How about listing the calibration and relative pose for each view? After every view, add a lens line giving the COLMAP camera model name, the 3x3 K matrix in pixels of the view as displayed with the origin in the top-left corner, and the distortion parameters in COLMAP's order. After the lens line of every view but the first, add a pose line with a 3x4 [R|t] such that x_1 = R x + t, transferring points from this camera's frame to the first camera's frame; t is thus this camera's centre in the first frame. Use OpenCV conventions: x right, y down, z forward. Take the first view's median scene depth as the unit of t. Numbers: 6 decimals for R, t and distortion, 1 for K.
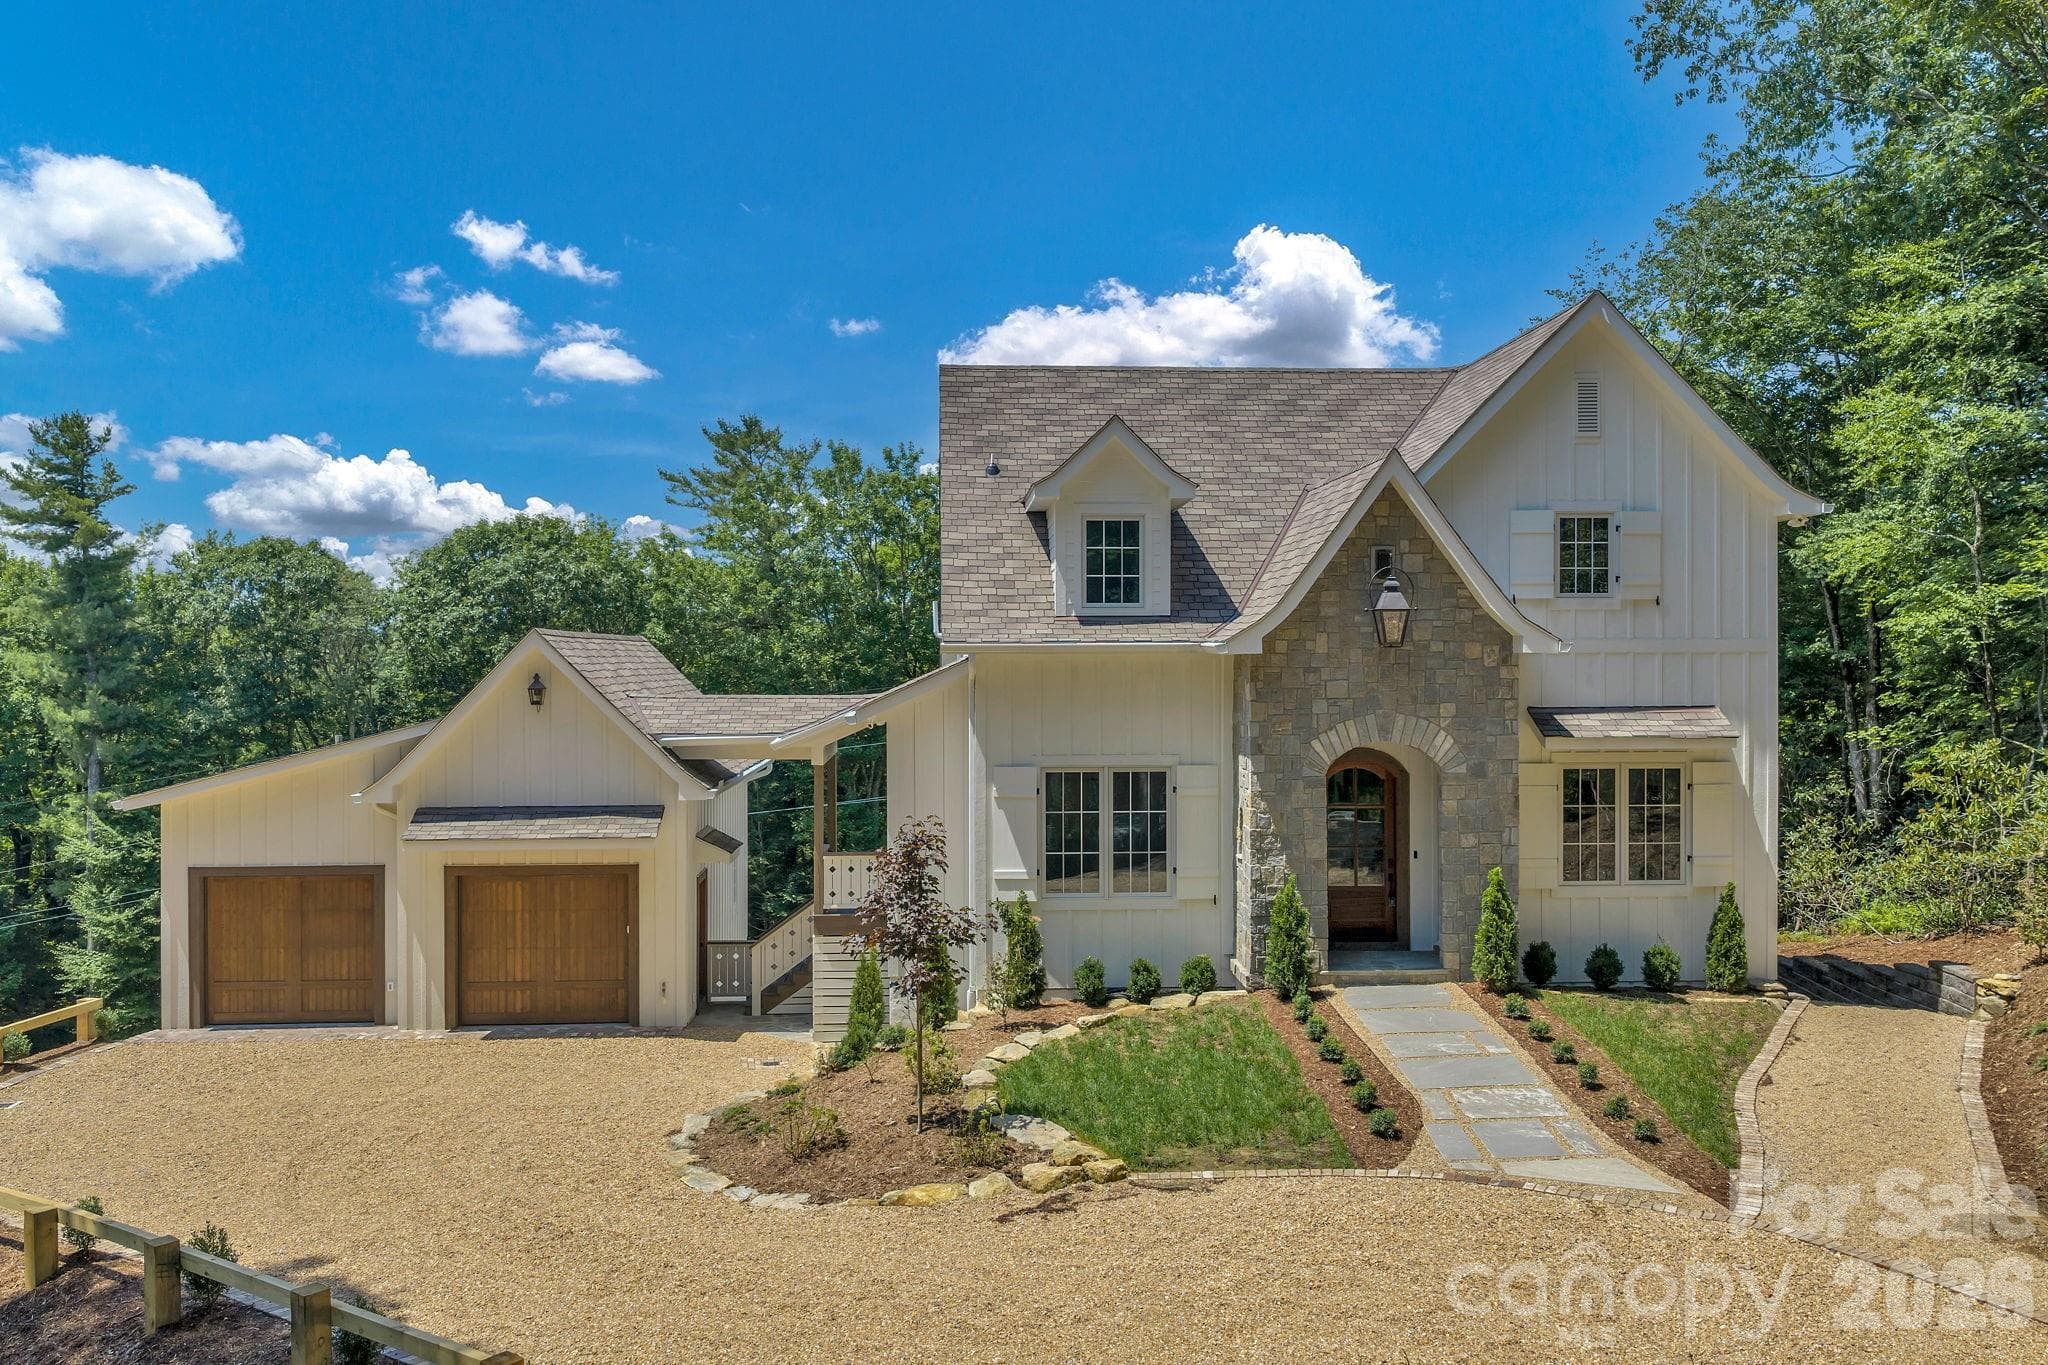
lens RADIAL K [[1682.9, 0, 1008.0], [0, 1682.9, 678.6], [0, 0, 1]] dist [0.026163, -0.032872]
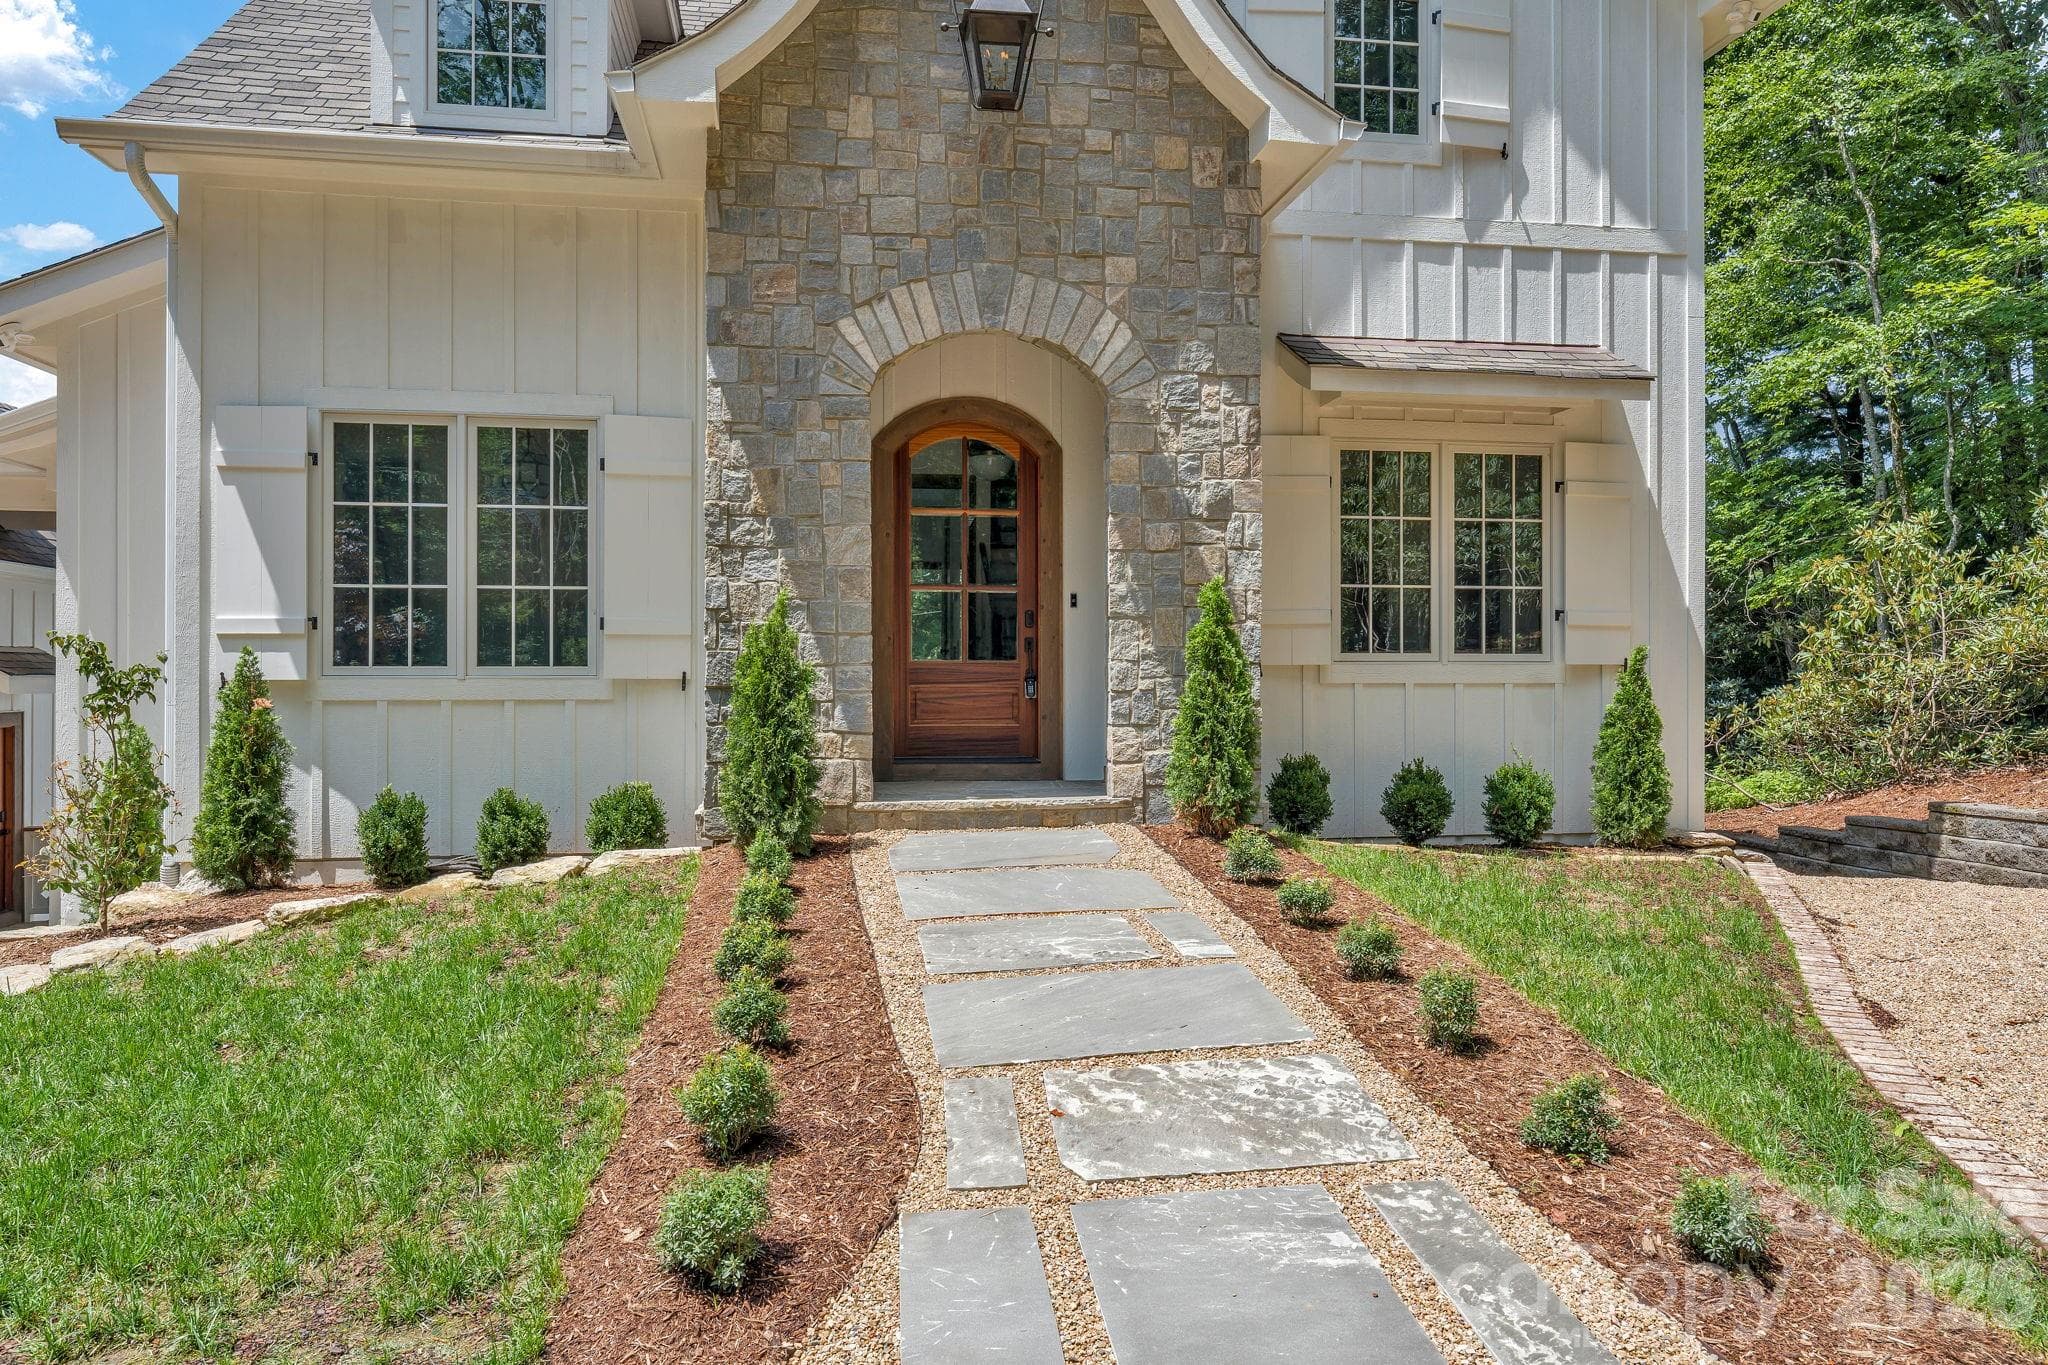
lens RADIAL K [[1353.3, 0, 1010.2], [0, 1353.3, 671.0], [0, 0, 1]] dist [0.006459, 0.001463]
pose [[0.994535, 0.003843, 0.104334, 0.176844], [-0.002250, 0.999879, -0.015385, 0.133230], [-0.104381, 0.015066, 0.994423, 0.575482]]
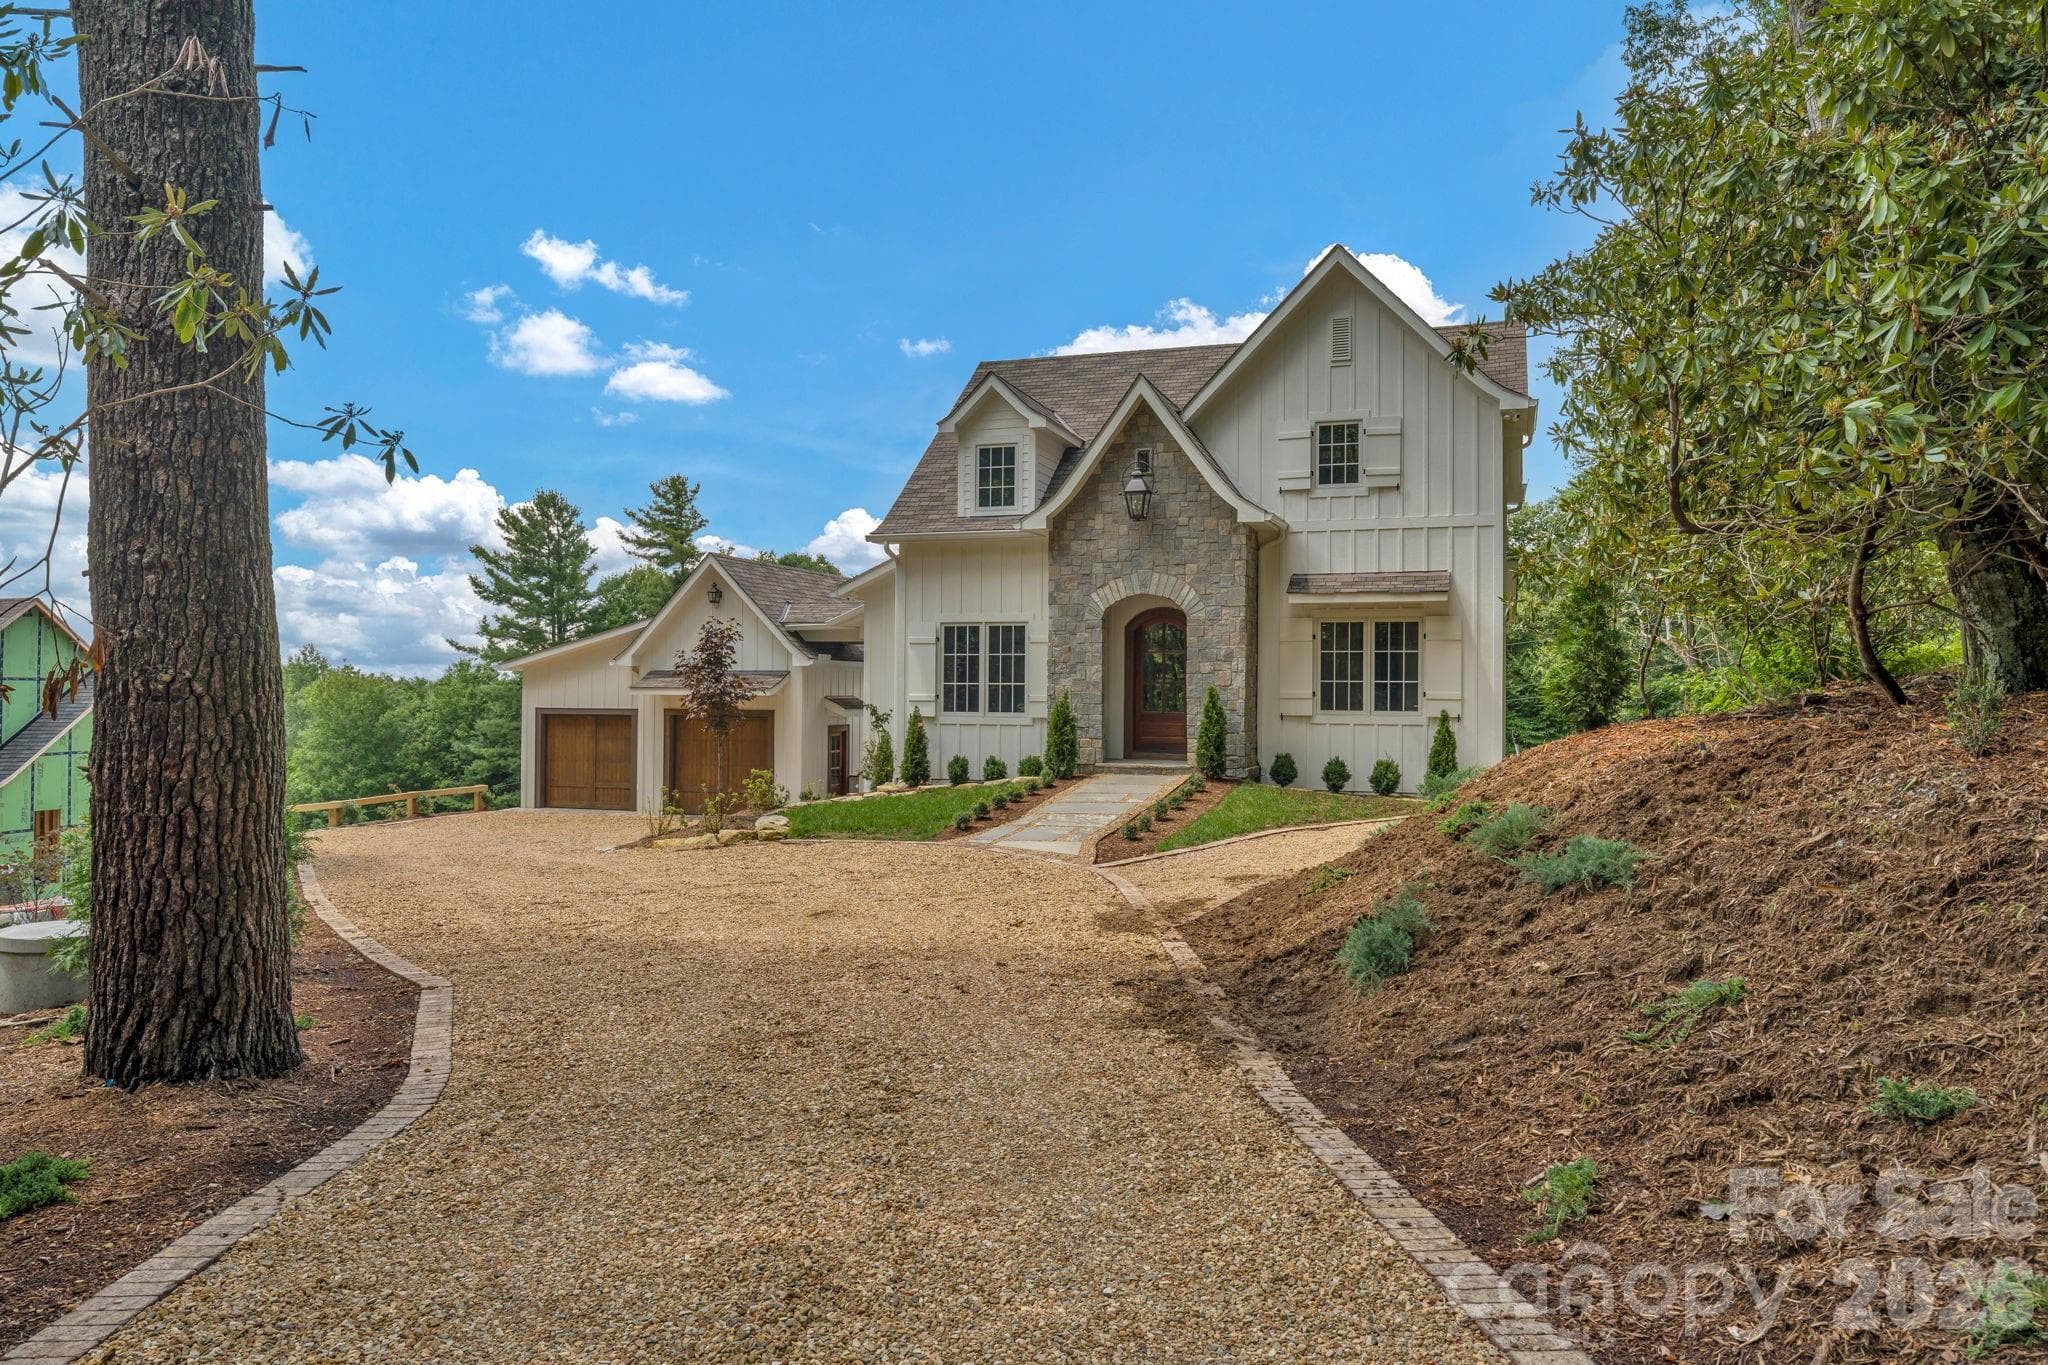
lens RADIAL K [[1353.3, 0, 1022.2], [0, 1353.3, 676.3], [0, 0, 1]] dist [0.006459, 0.001463]
pose [[0.926218, 0.004981, -0.376954, 0.506840], [-0.014578, 0.999638, -0.022611, 0.121352], [0.376705, 0.026438, 0.925956, -0.030315]]
